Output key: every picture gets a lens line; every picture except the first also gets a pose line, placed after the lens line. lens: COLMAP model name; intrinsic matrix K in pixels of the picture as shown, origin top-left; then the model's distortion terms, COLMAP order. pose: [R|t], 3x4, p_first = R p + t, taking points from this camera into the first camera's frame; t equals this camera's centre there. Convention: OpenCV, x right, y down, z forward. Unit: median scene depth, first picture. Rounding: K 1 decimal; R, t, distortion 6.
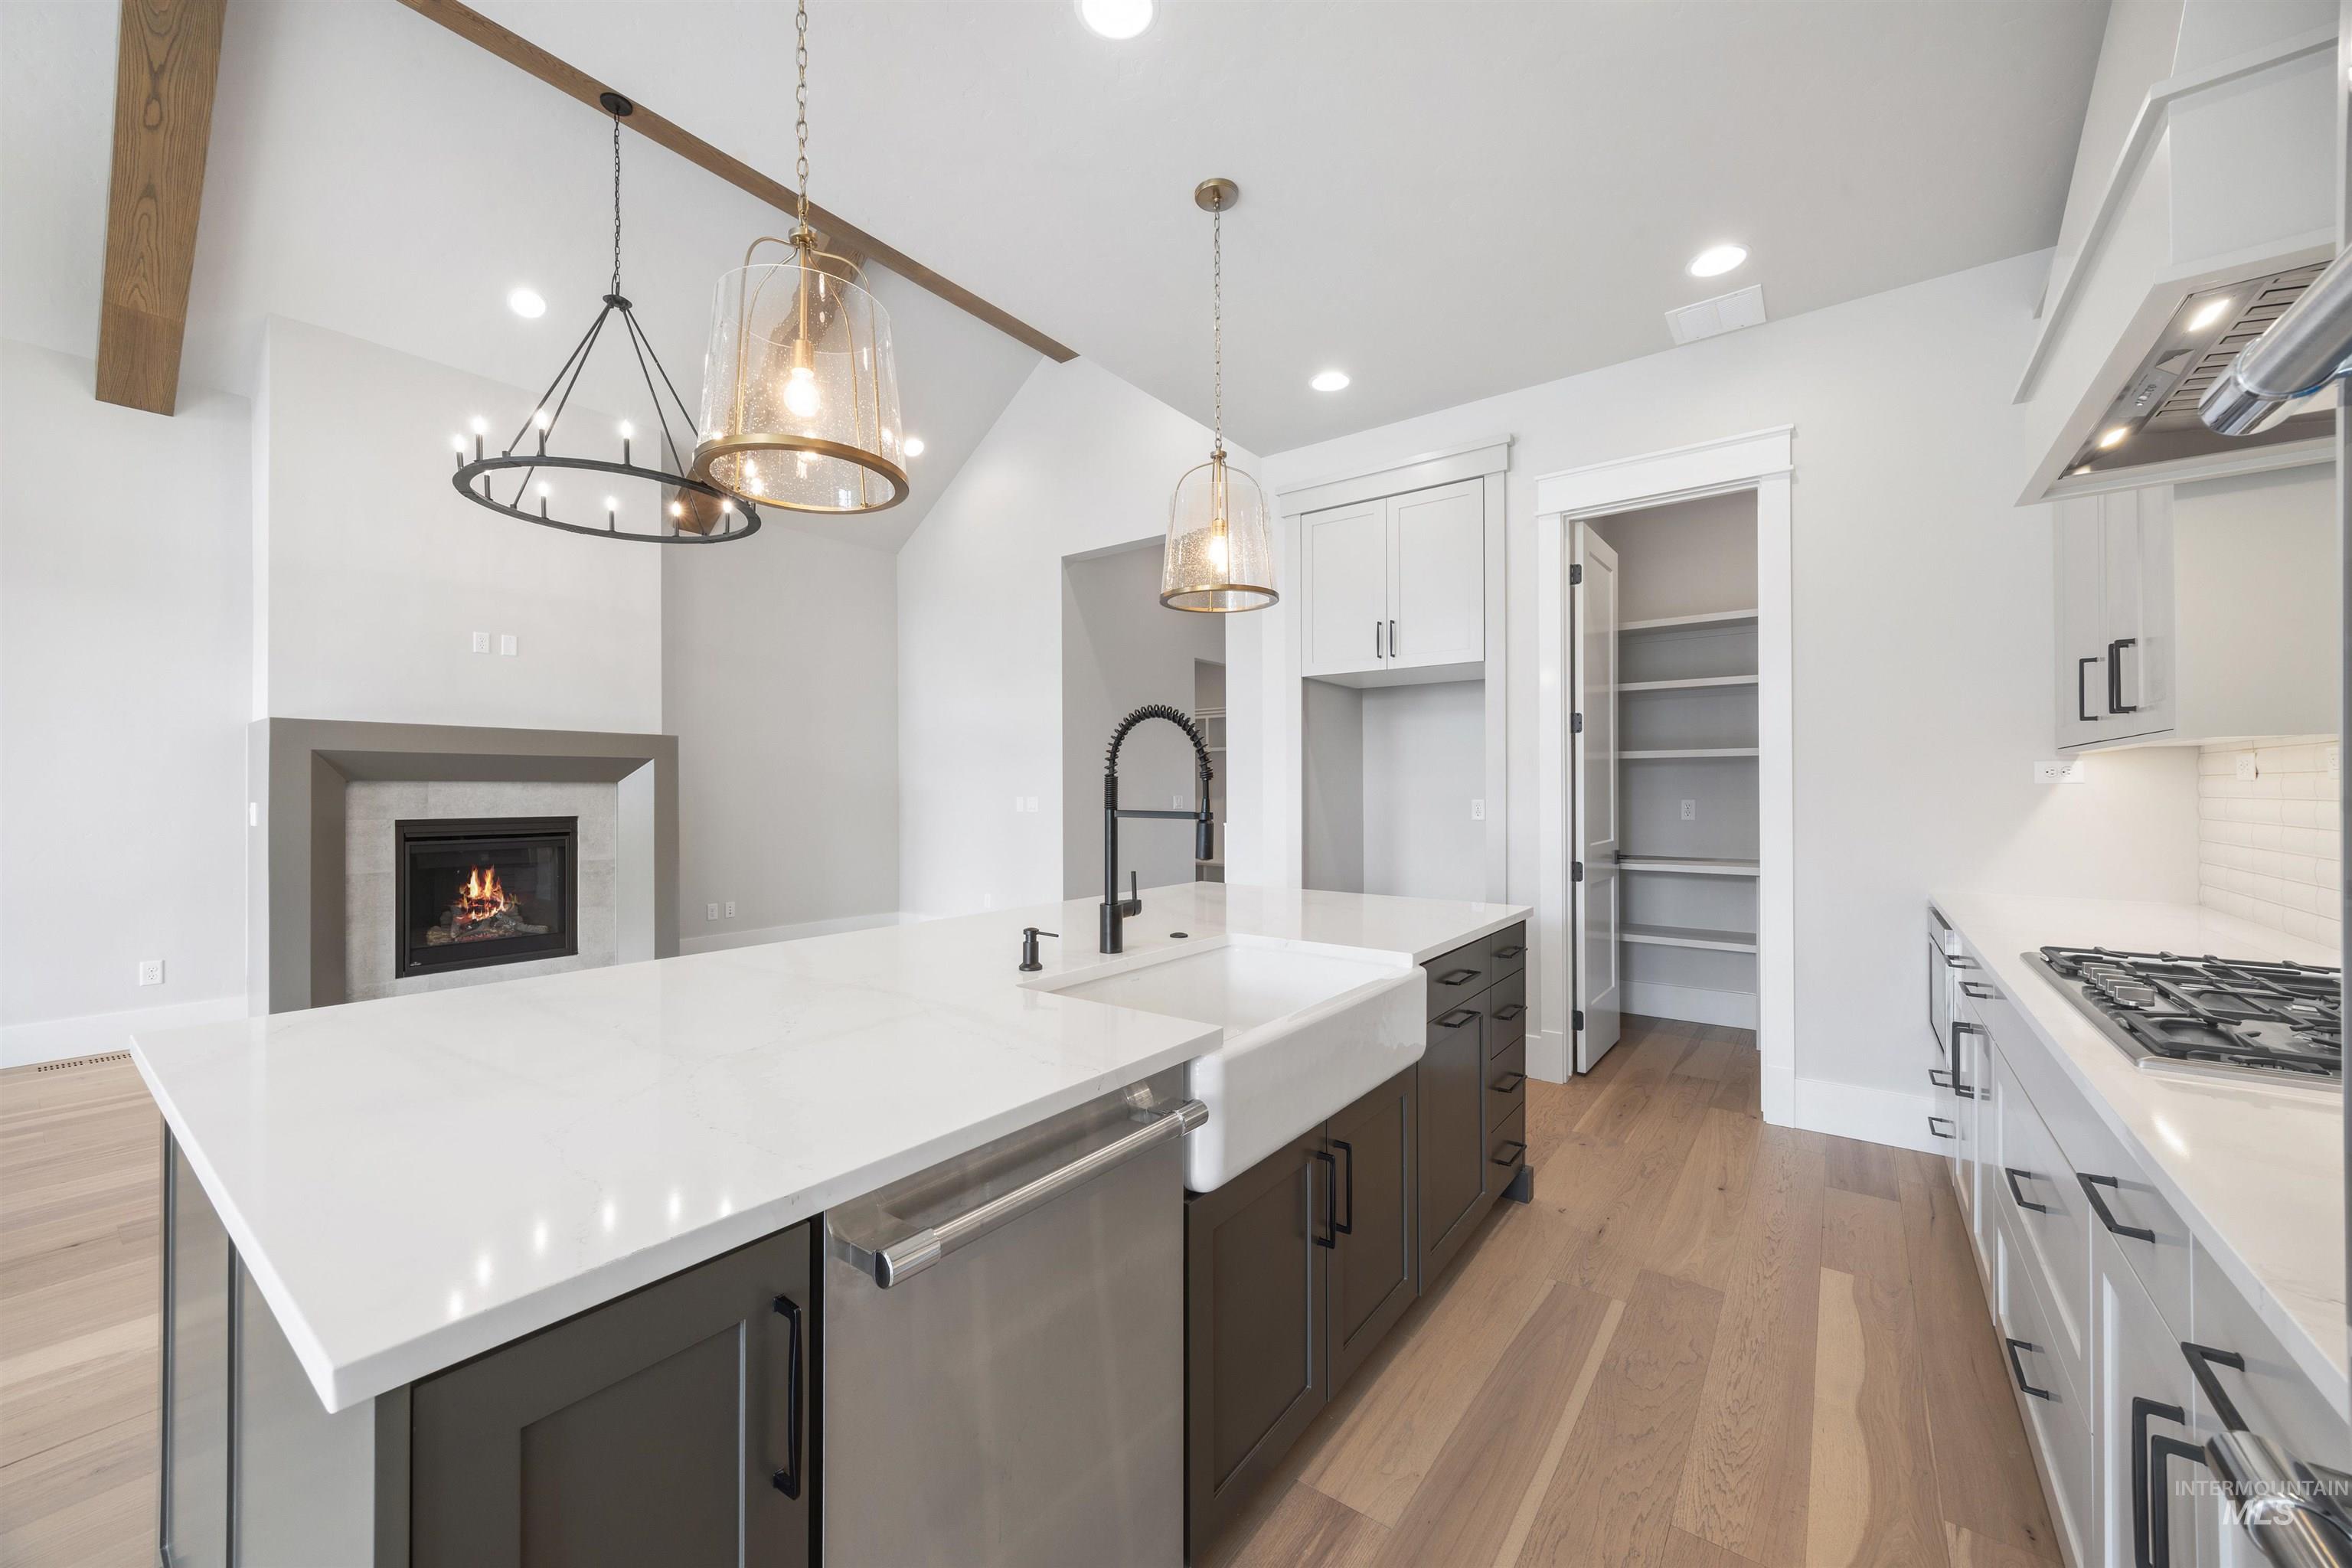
lens RADIAL K [[896.7, 0, 1154.6], [0, 896.7, 787.6], [0, 0, 1]] dist [0.002883, -0.000589]
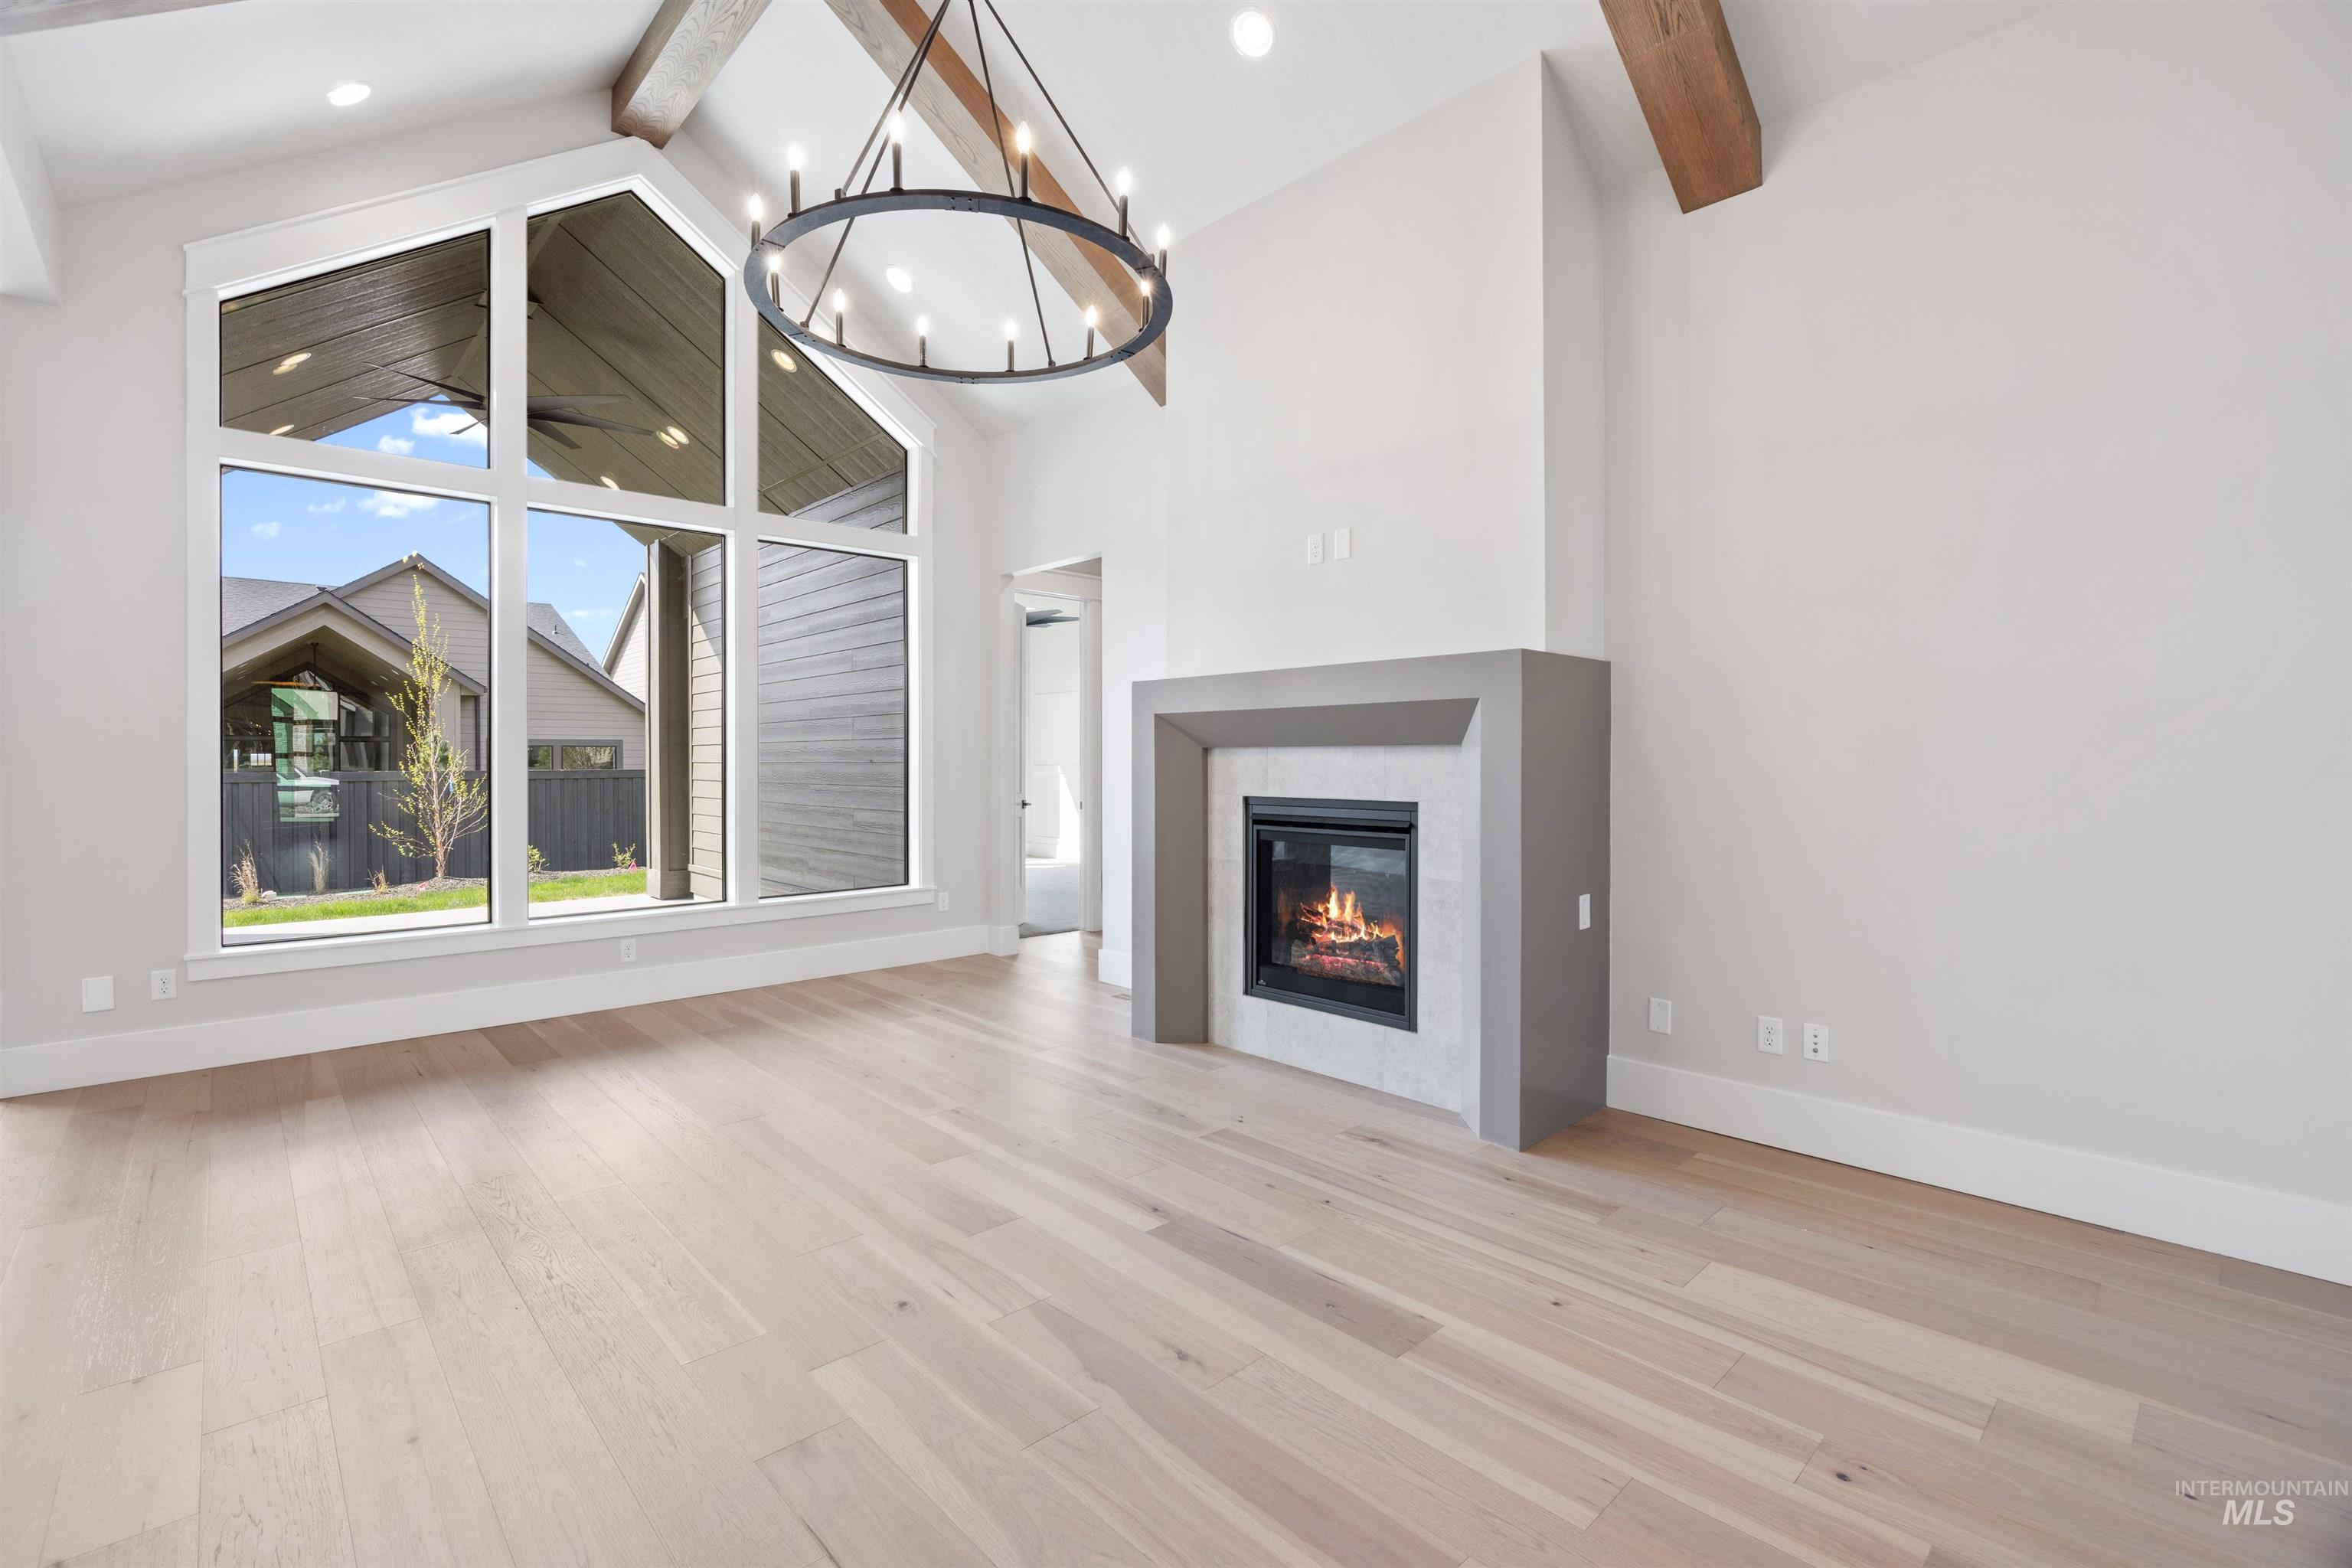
lens RADIAL K [[1036.5, 0, 1163.0], [0, 1036.5, 766.4], [0, 0, 1]] dist [-0.019648, -0.000119]
pose [[-0.170578, 0.008106, -0.985311, 0.078855], [0.003126, 0.999966, 0.007686, 0.002035], [0.985339, -0.001769, -0.170598, 1.142785]]
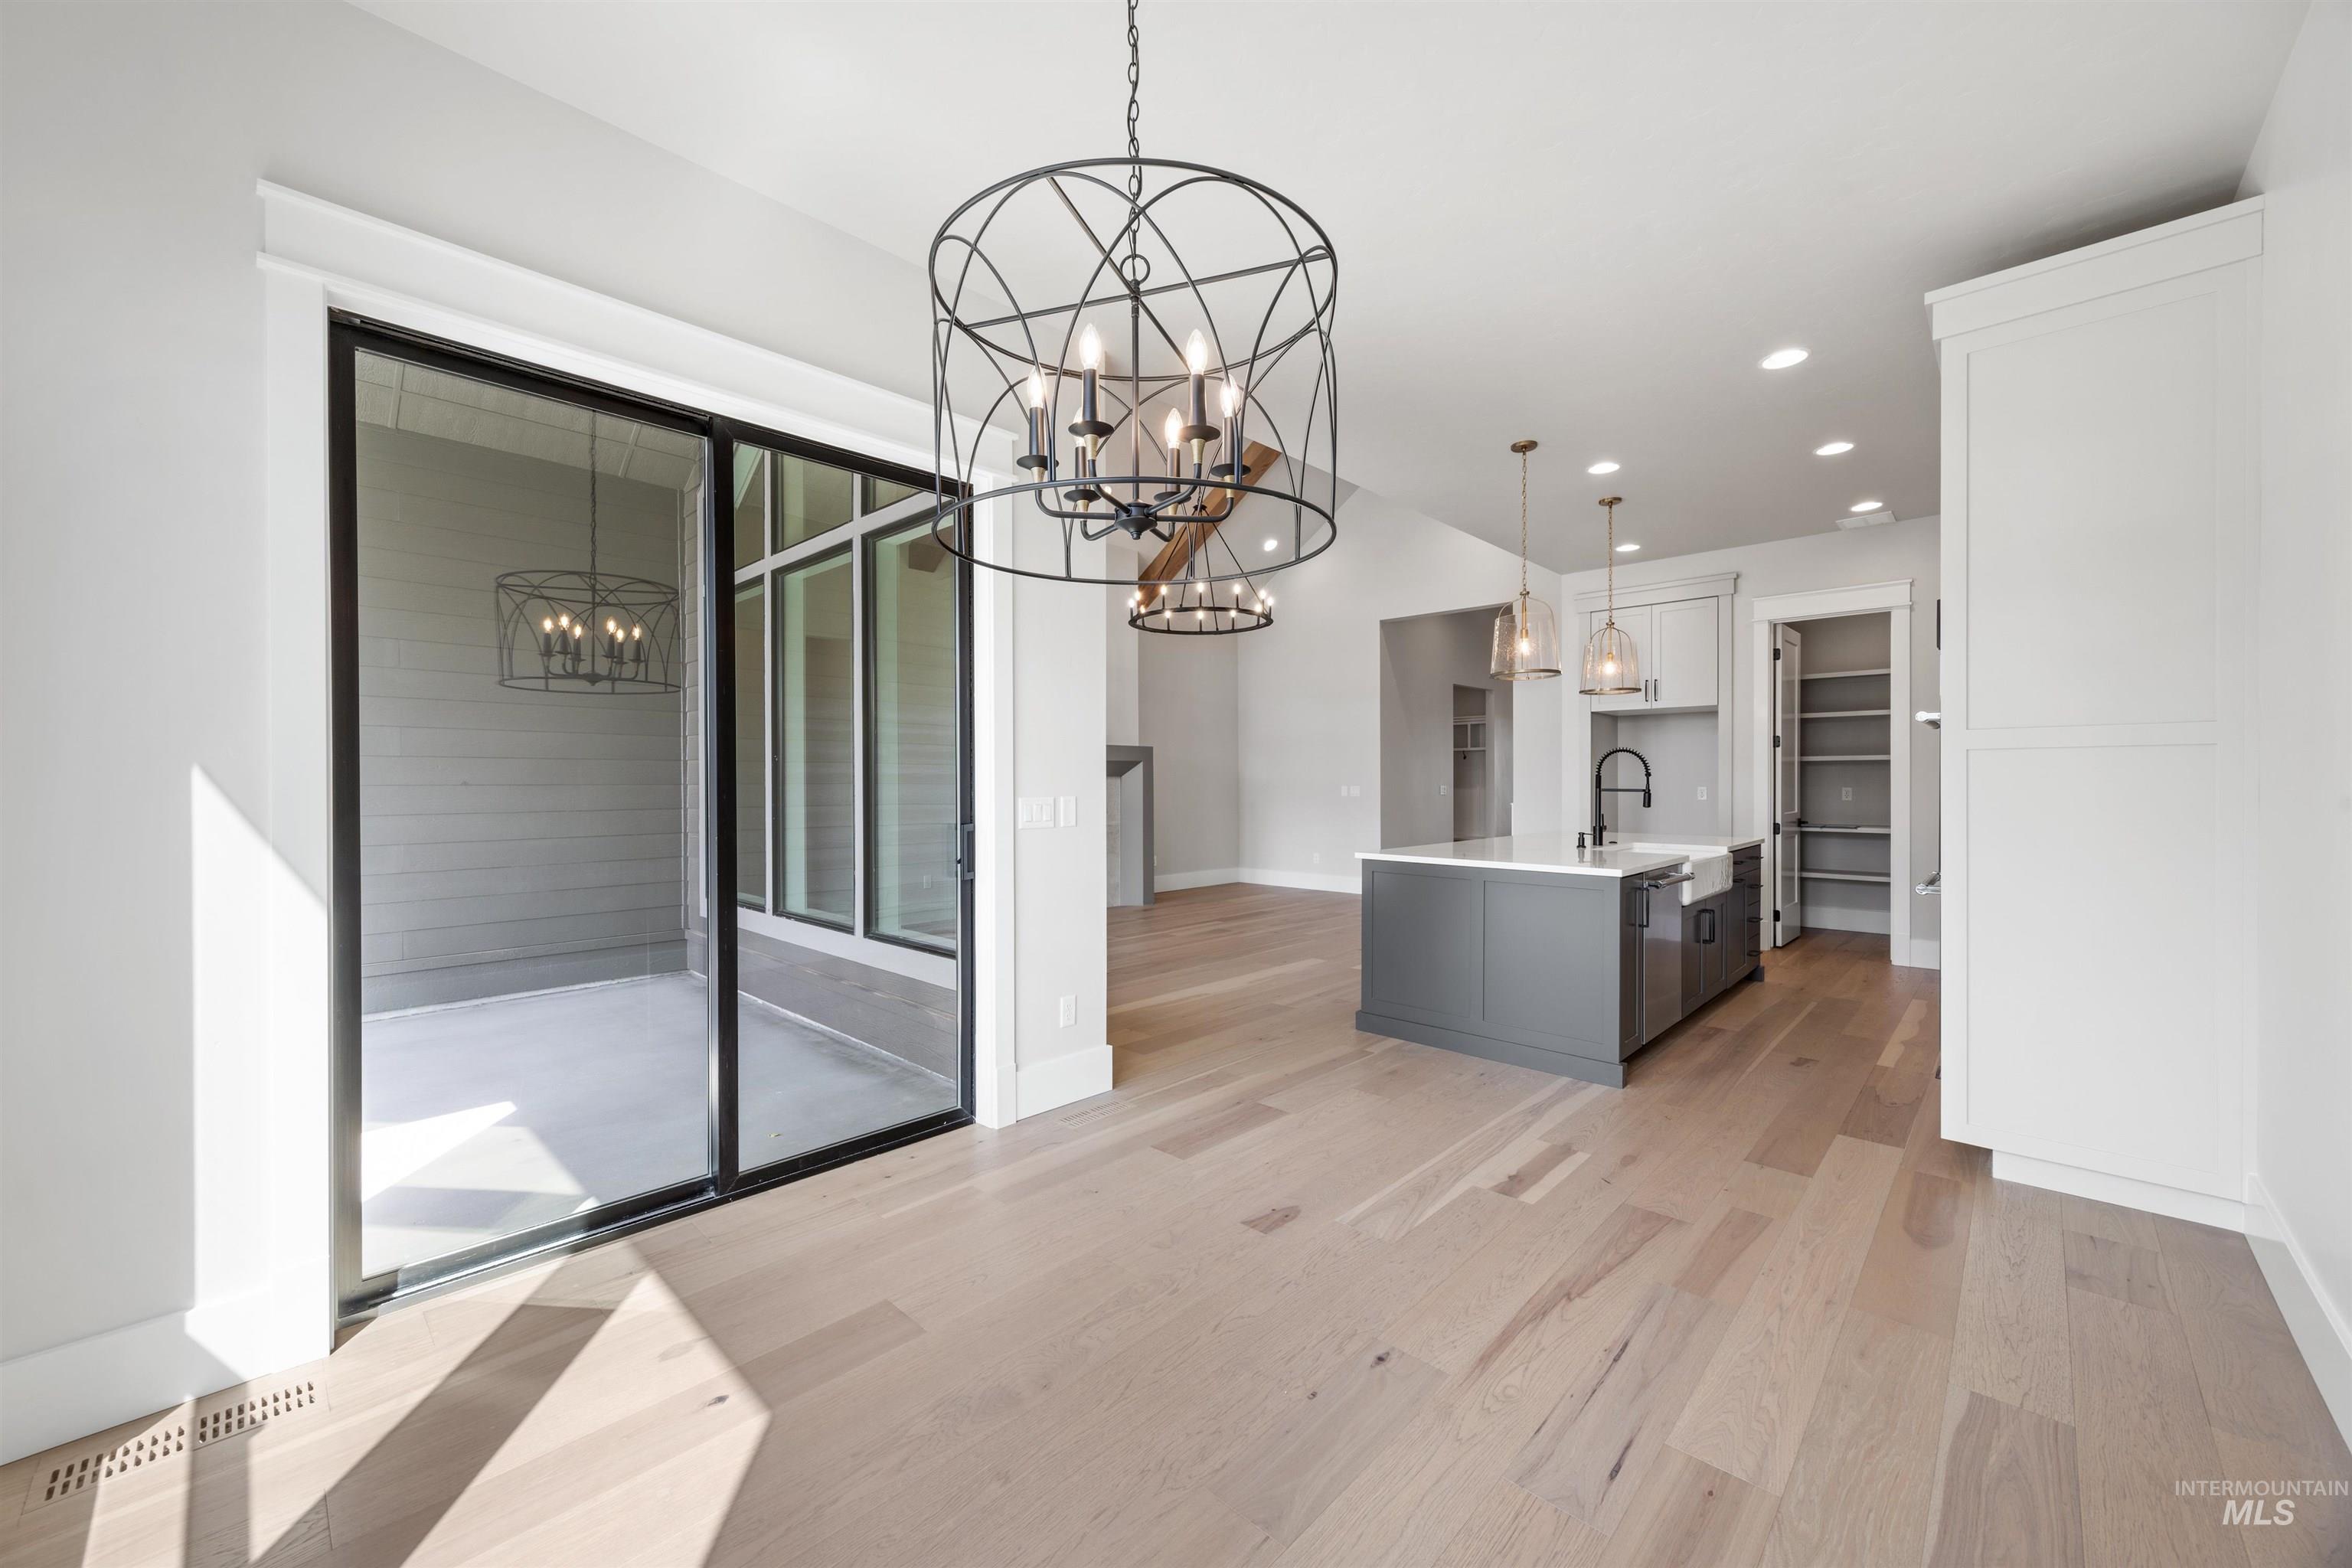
lens RADIAL K [[896.7, 0, 1161.3], [0, 896.7, 788.9], [0, 0, 1]] dist [0.002883, -0.000589]
pose [[0.993519, -0.000215, -0.113662, -0.427574], [0.001332, 0.999952, 0.009757, 0.000465], [0.113654, -0.009845, 0.993472, -0.711319]]
